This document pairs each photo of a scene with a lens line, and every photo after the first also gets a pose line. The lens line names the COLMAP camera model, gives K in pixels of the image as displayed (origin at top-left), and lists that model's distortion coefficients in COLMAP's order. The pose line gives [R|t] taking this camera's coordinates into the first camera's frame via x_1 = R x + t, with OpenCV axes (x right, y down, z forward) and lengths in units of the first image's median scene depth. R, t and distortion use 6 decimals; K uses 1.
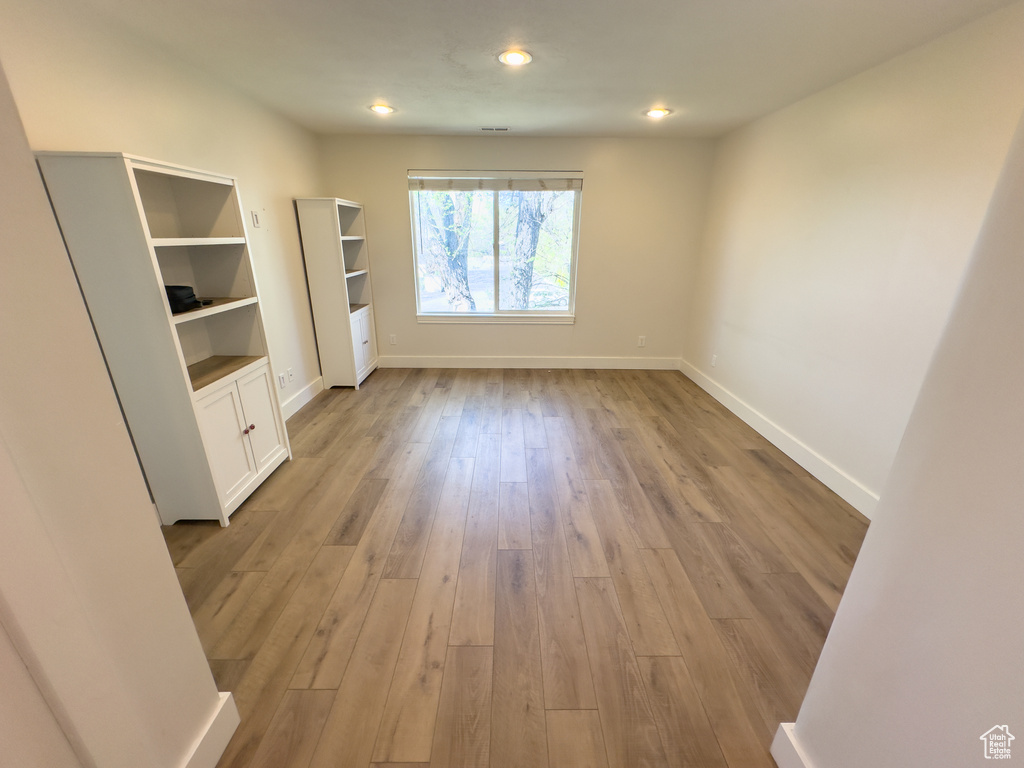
lens RADIAL K [[408.8, 0, 512.6], [0, 408.8, 383.9], [0, 0, 1]] dist [-0.004762, 0.000633]
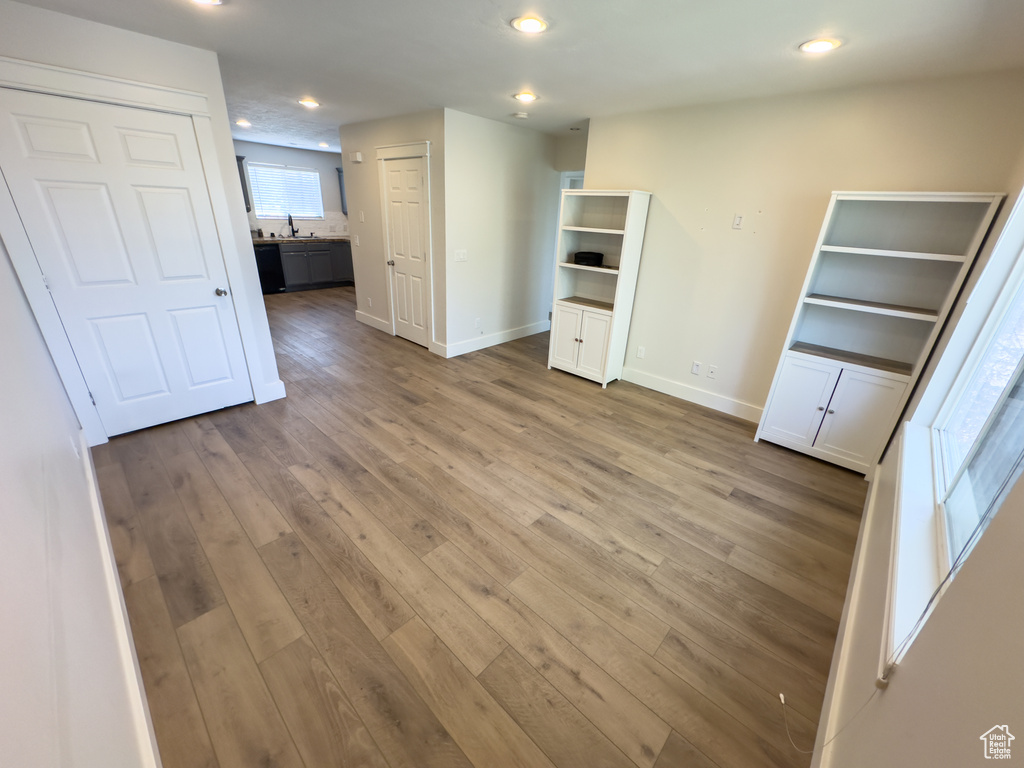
lens RADIAL K [[408.8, 0, 512.6], [0, 408.8, 383.9], [0, 0, 1]] dist [-0.004762, 0.000633]
pose [[-0.690715, 0.243319, -0.680961, 0.504304], [-0.297199, 0.762962, 0.574074, -0.432598], [0.659231, 0.598903, -0.454676, 1.131962]]
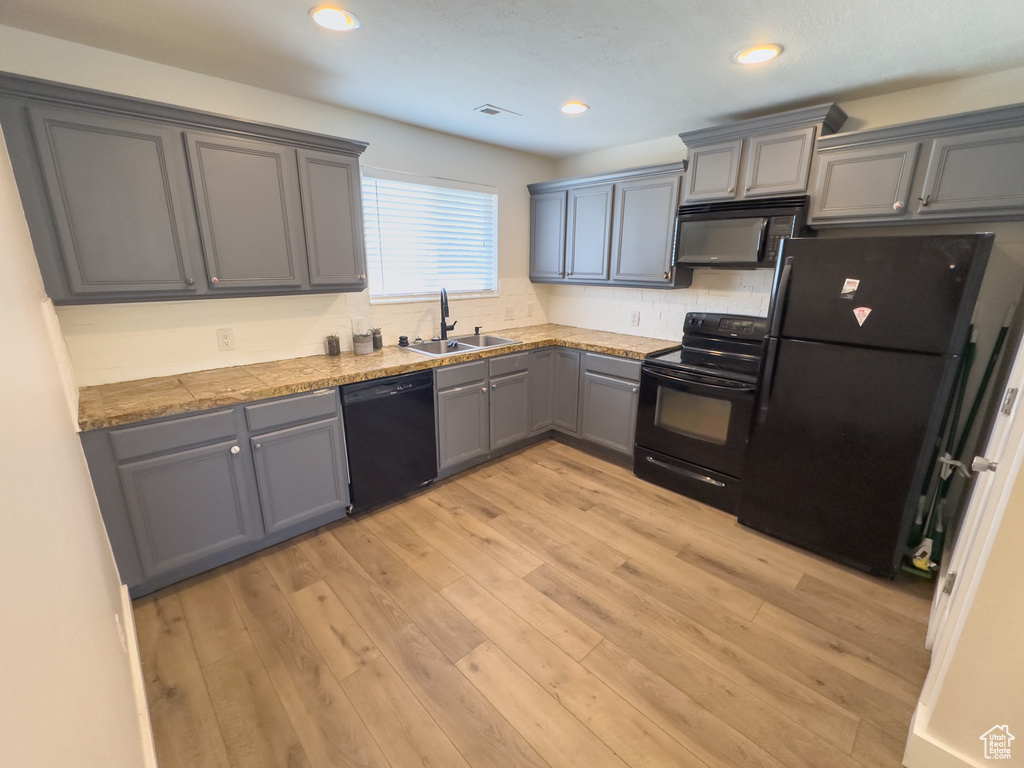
lens RADIAL K [[441.4, 0, 512.0], [0, 441.4, 384.0], [0, 0, 1]] dist [-0.004126, -0.000187]
pose [[-0.728029, 0.168327, -0.664560, 0.206084], [-0.247575, 0.839411, 0.483835, 0.116476], [0.639281, 0.516774, -0.569441, -0.342248]]
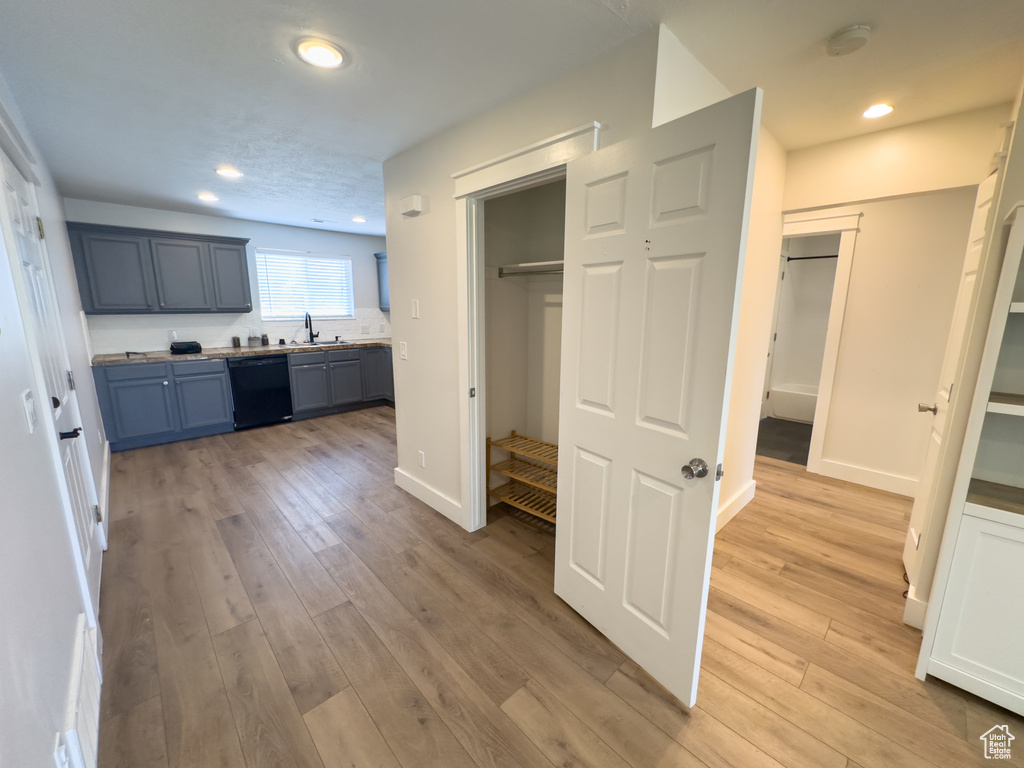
lens RADIAL K [[408.8, 0, 512.6], [0, 408.8, 383.9], [0, 0, 1]] dist [-0.004762, 0.000633]
pose [[-0.729248, 0.116228, -0.674305, 0.162118], [-0.245560, 0.875367, 0.416452, -0.148153], [0.638668, 0.469279, -0.609819, 0.447738]]
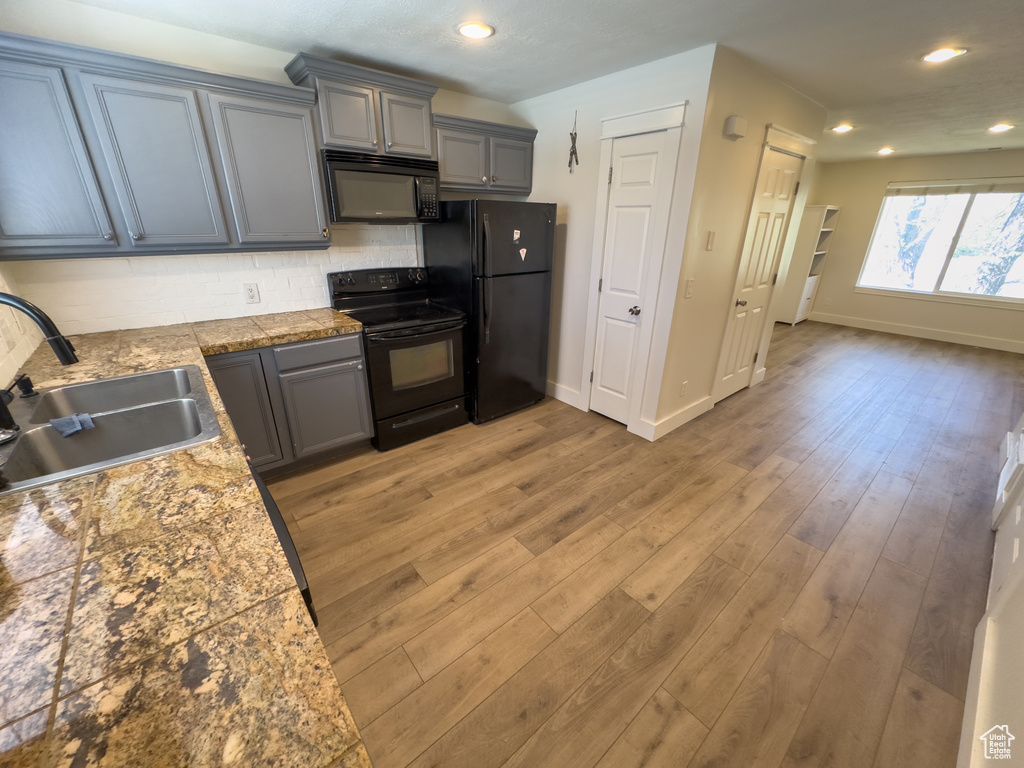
lens RADIAL K [[408.8, 0, 512.6], [0, 408.8, 383.9], [0, 0, 1]] dist [-0.004762, 0.000633]
pose [[0.634649, 0.286425, -0.717761, 0.146784], [-0.269744, 0.952468, 0.141576, 0.339177], [0.724195, 0.103760, 0.681744, -0.960473]]
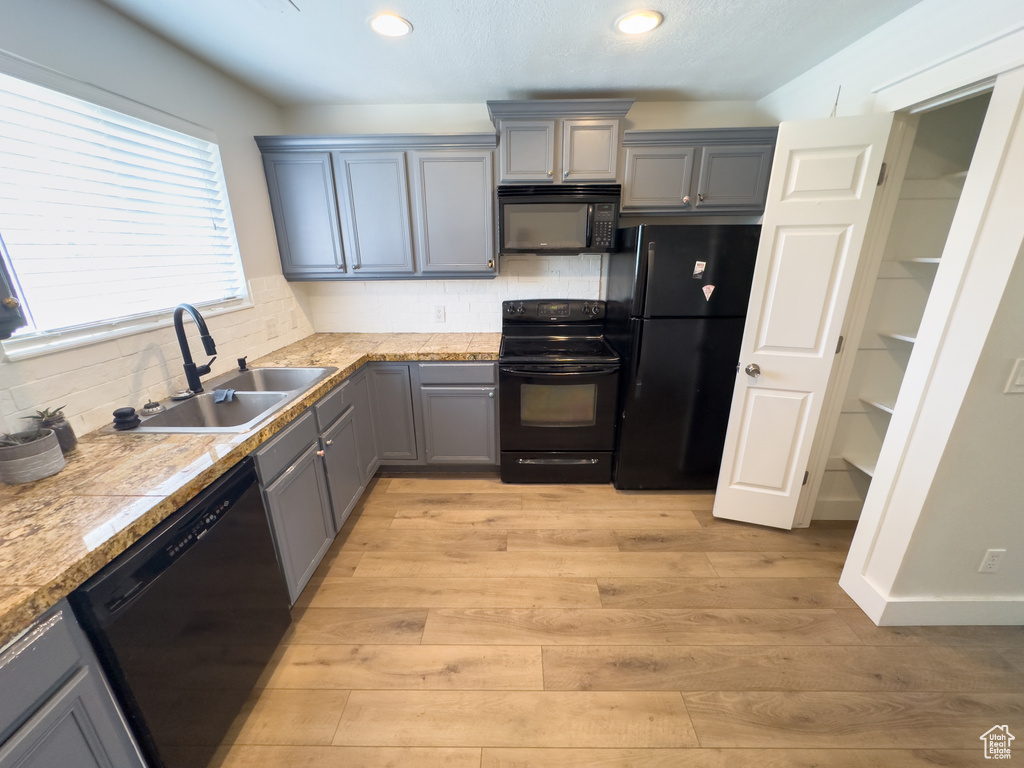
lens RADIAL K [[408.8, 0, 512.6], [0, 408.8, 383.9], [0, 0, 1]] dist [-0.004762, 0.000633]
pose [[-0.020177, 0.309372, -0.950727, 0.134990], [-0.333526, 0.894366, 0.298110, 0.241284], [0.942525, 0.323107, 0.085138, -0.704196]]
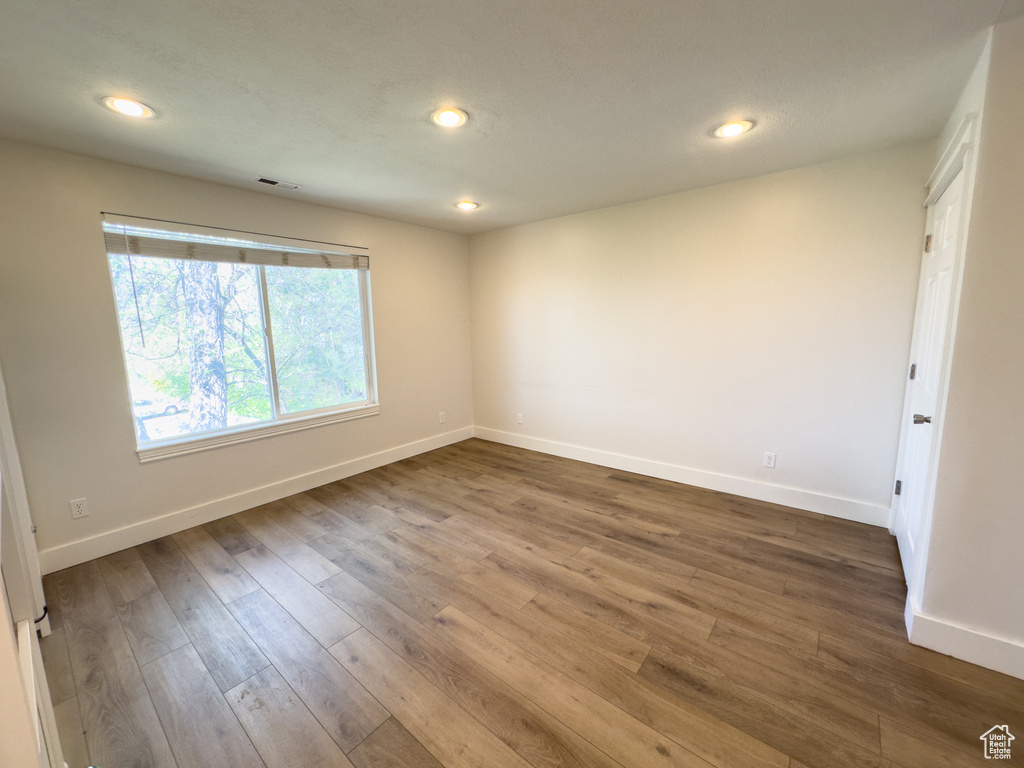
lens RADIAL K [[408.8, 0, 512.6], [0, 408.8, 383.9], [0, 0, 1]] dist [-0.004762, 0.000633]
pose [[0.637383, -0.136125, 0.758428, -0.409507], [0.287484, 0.955212, -0.070157, -0.084275], [-0.714910, 0.262753, 0.647970, 0.291300]]
